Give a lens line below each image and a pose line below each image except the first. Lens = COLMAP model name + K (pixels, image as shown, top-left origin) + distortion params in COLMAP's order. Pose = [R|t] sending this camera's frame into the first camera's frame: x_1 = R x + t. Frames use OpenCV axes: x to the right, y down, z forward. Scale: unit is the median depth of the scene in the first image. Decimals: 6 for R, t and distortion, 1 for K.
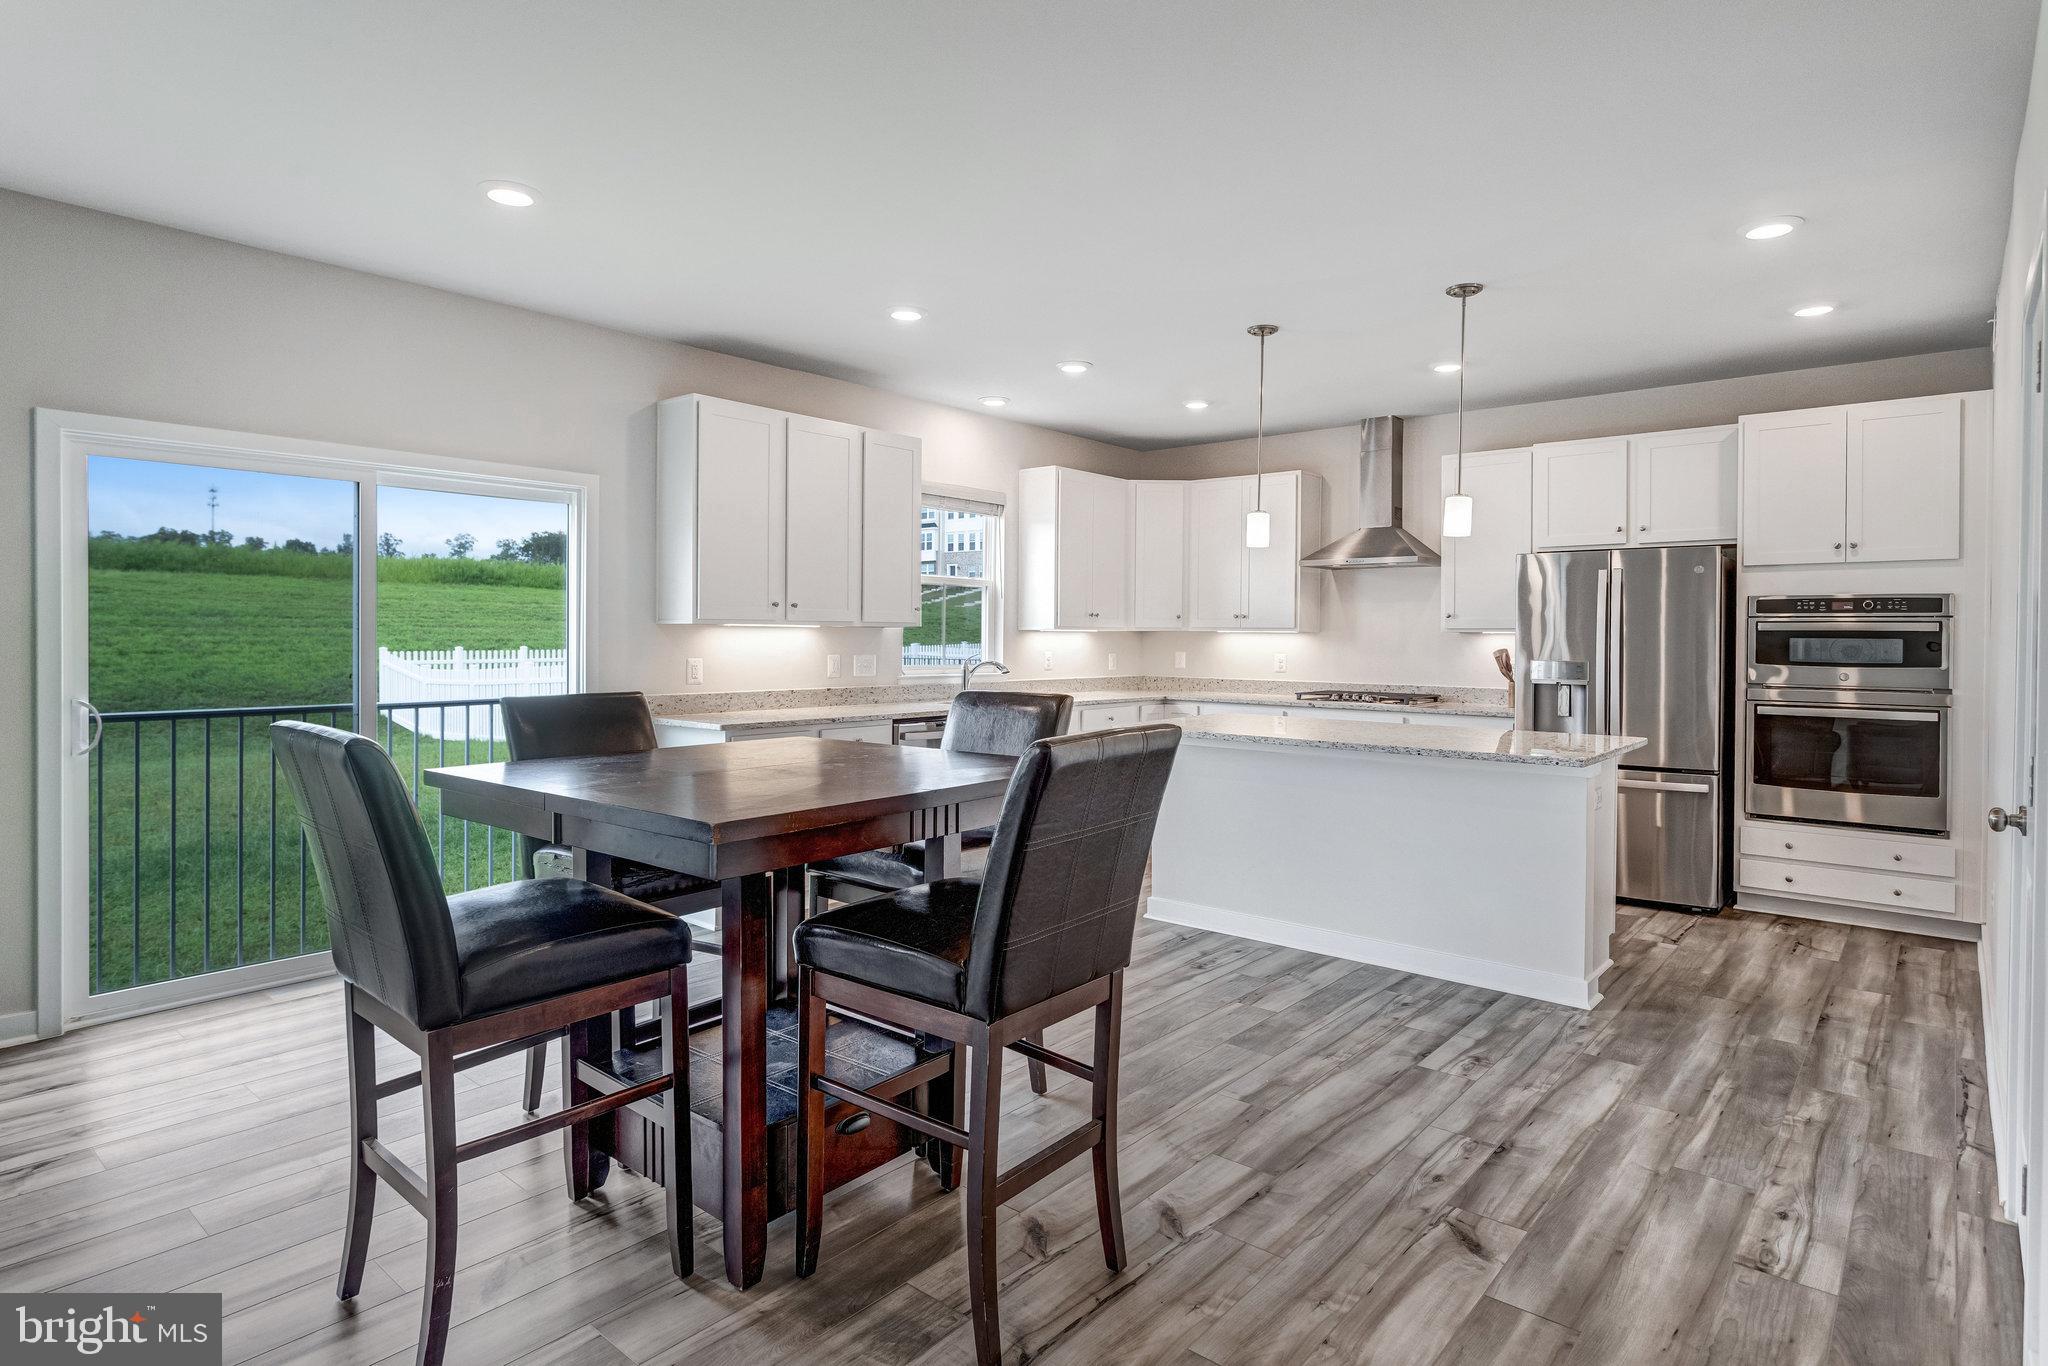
lens RADIAL K [[1120.6, 0, 1035.2], [0, 1120.6, 597.7], [0, 0, 1]] dist [-0.001195, -0.000244]
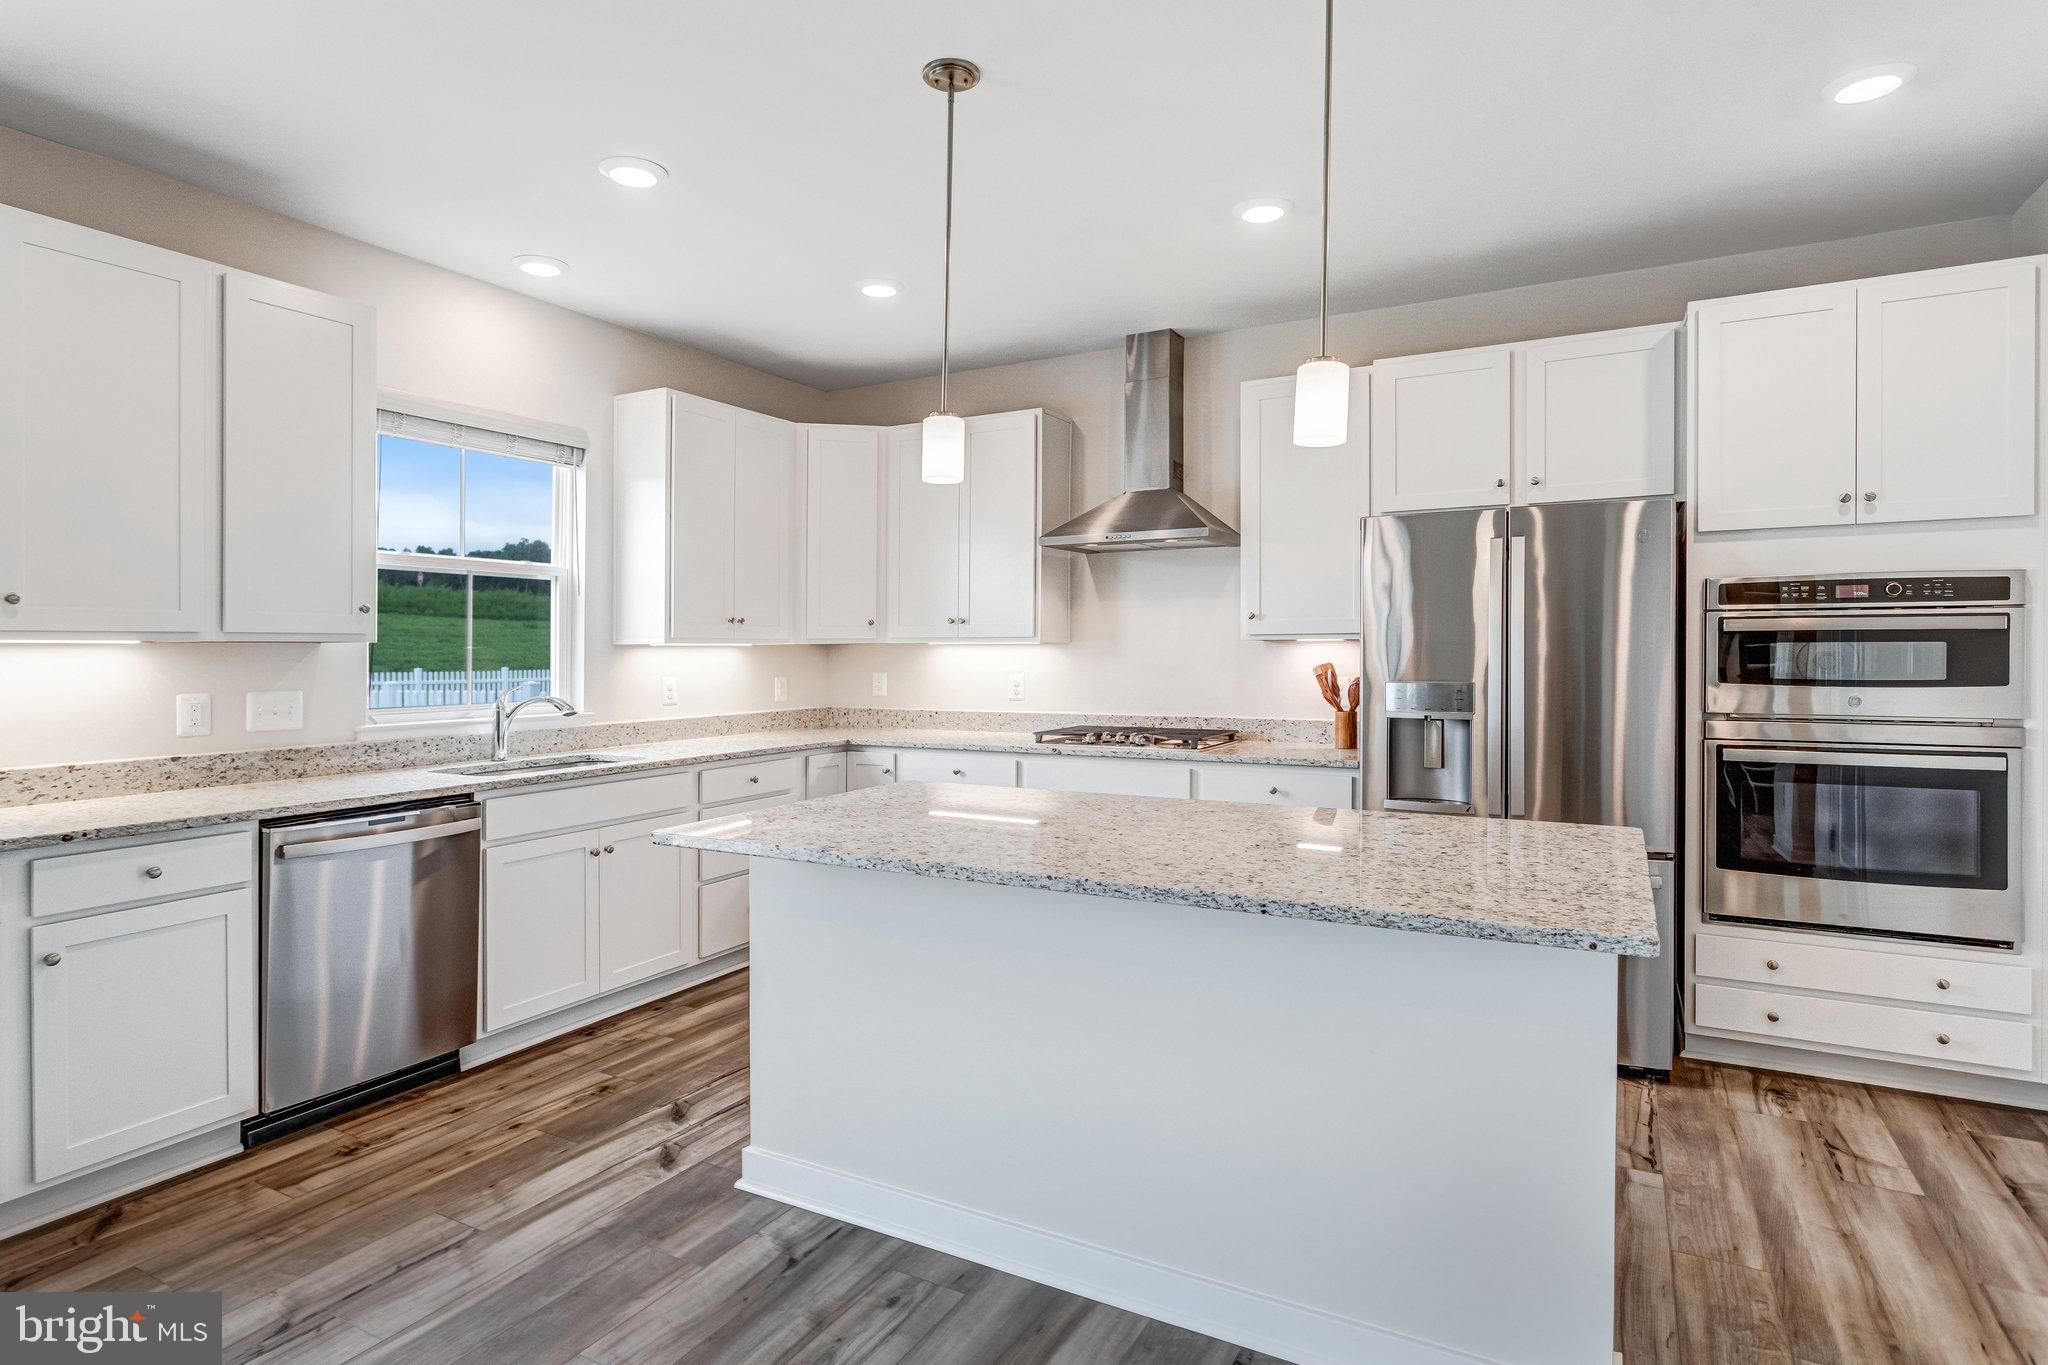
lens RADIAL K [[1096.5, 0, 1019.2], [0, 1096.5, 648.7], [0, 0, 1]] dist [-0.000262, 0.000094]
pose [[0.981887, -0.012866, 0.189030, 0.105517], [0.006464, 0.999386, 0.034448, 0.012353], [-0.189357, -0.032602, 0.981367, 0.377745]]
